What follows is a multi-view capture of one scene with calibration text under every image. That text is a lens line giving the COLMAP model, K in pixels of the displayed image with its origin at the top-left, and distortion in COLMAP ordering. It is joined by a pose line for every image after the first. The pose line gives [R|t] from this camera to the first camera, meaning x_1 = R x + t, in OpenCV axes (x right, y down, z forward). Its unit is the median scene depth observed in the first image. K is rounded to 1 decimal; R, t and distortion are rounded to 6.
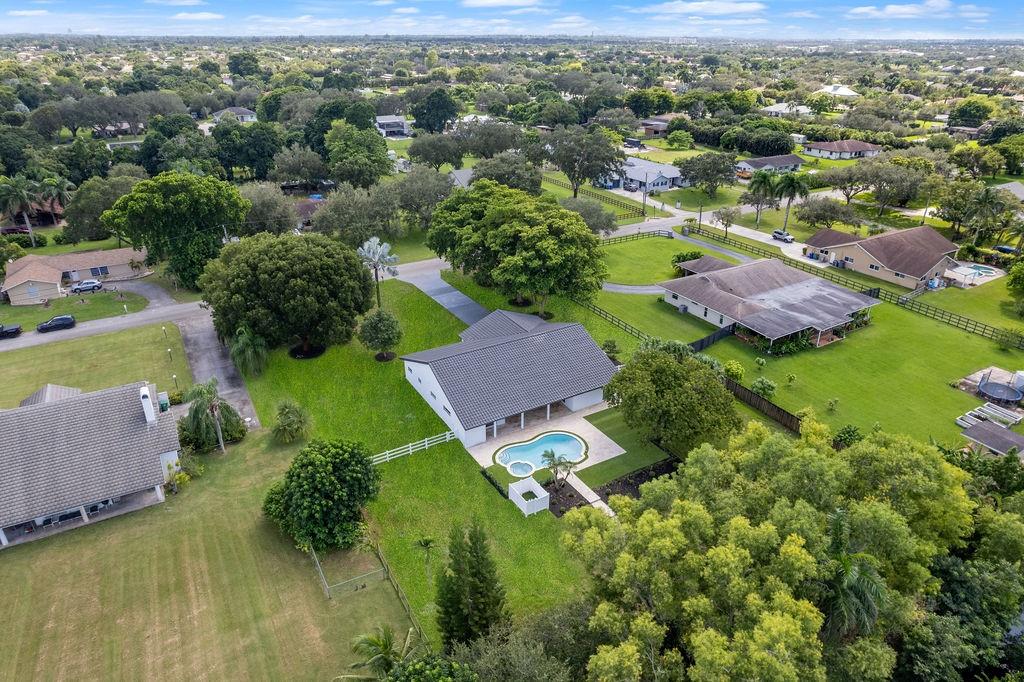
lens RADIAL K [[653.8, 0, 516.2], [0, 653.8, 343.8], [0, 0, 1]] dist [-0.084722, 0.073436]
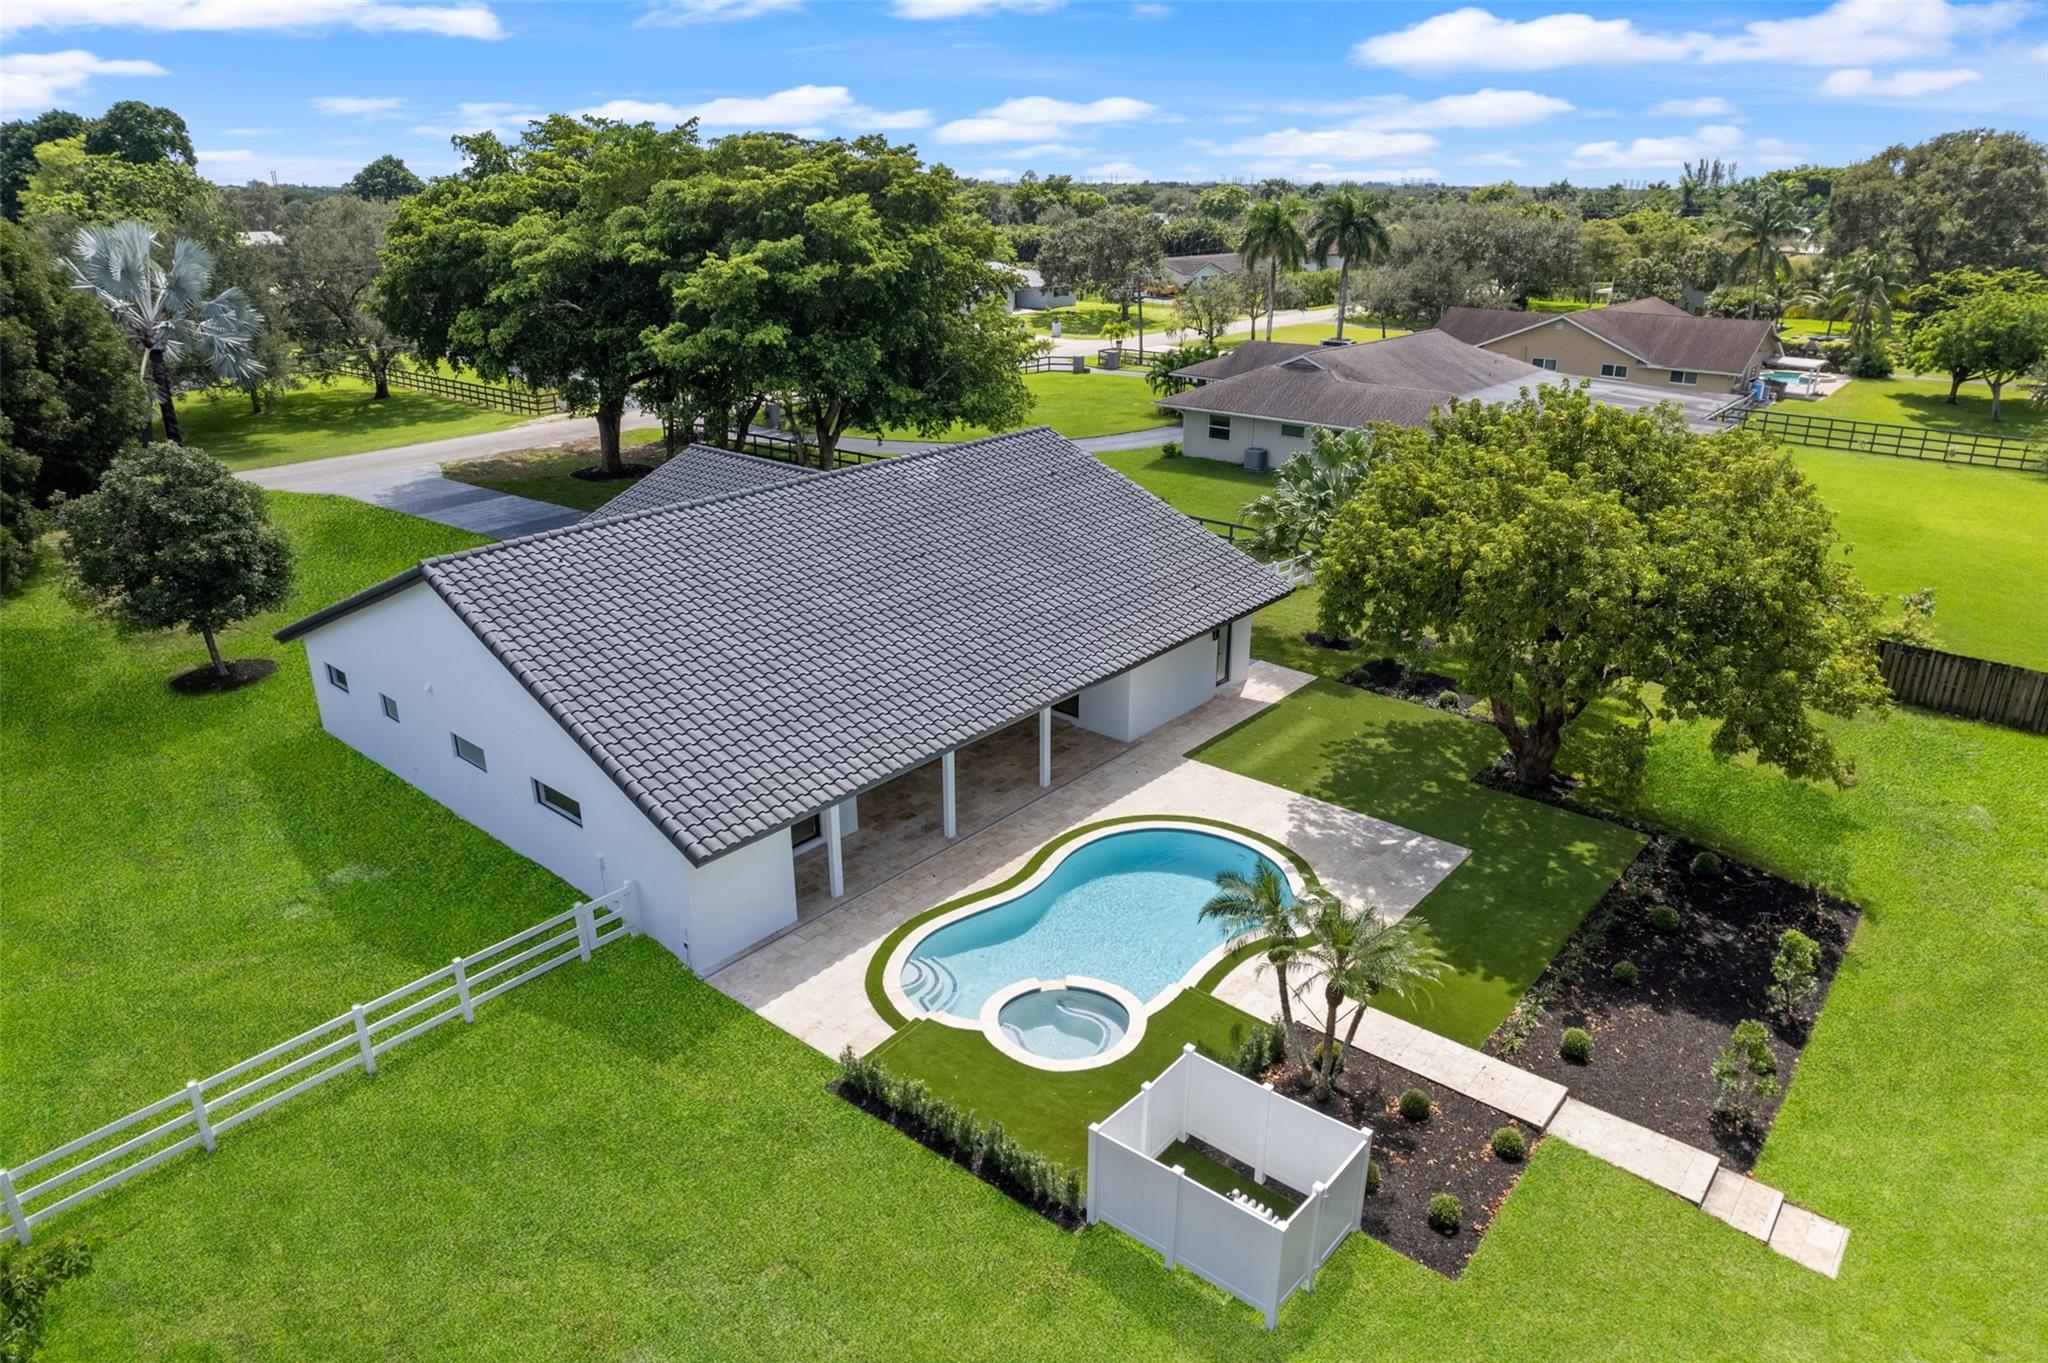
lens RADIAL K [[1307.7, 0, 1032.5], [0, 1307.7, 687.0], [0, 0, 1]] dist [-0.084722, 0.073436]
pose [[0.944407, -0.121530, 0.305493, -0.066788], [0.144512, 0.988046, -0.053687, 0.084604], [-0.295317, 0.094850, 0.950680, 0.465865]]
